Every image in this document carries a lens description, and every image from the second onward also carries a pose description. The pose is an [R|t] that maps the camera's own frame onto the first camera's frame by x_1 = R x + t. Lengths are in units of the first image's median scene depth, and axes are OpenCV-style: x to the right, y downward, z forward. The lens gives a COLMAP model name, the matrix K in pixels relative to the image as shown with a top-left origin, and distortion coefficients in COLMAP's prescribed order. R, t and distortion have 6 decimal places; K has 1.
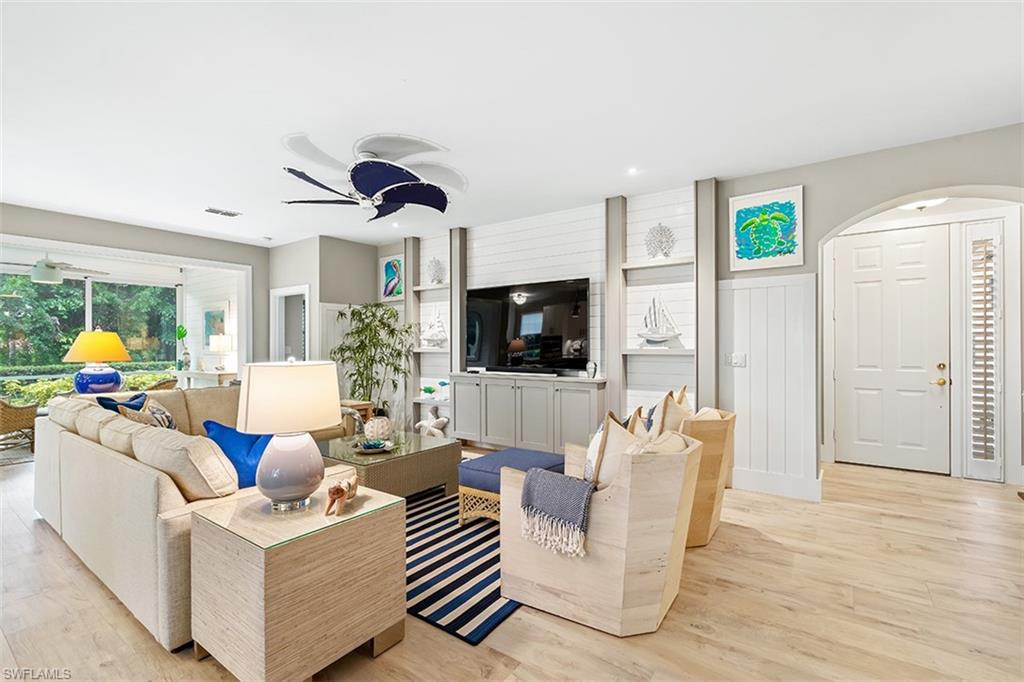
lens RADIAL K [[459.2, 0, 512.1], [0, 459.2, 343.8], [0, 0, 1]] dist [-0.003049, 0.000366]
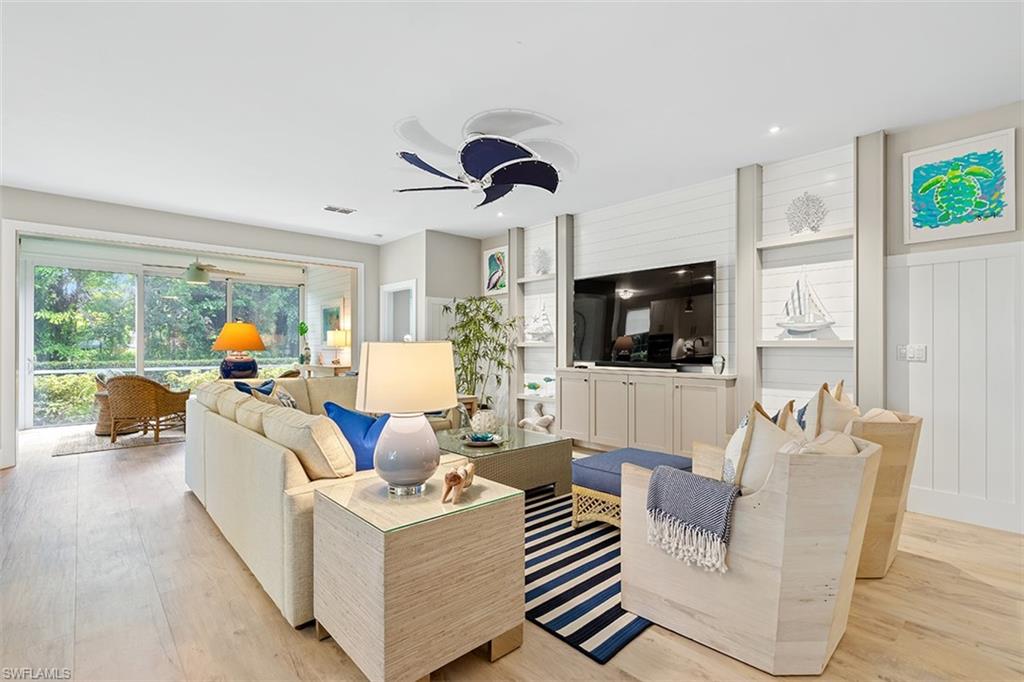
lens RADIAL K [[472.7, 0, 512.6], [0, 472.7, 345.2], [0, 0, 1]] dist [0.000005, 0.000533]
pose [[0.978568, 0.002972, -0.205902, -0.033826], [-0.002990, 0.999996, 0.000222, 0.025585], [0.205902, 0.000398, 0.978573, 0.042286]]
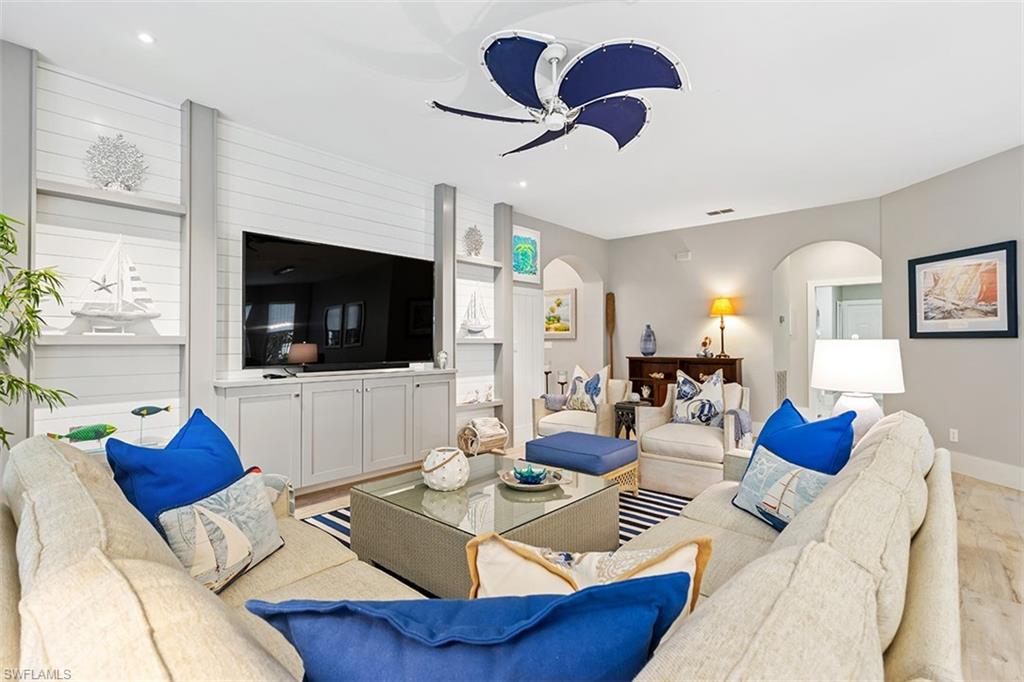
lens RADIAL K [[479.8, 0, 512.0], [0, 479.8, 341.0], [0, 0, 1]] dist [-0.001971, -0.000039]
pose [[0.103585, 0.006966, 0.994596, -0.991819], [-0.000755, 0.999976, -0.006925, 0.030366], [-0.994620, -0.000034, 0.103587, 0.953645]]
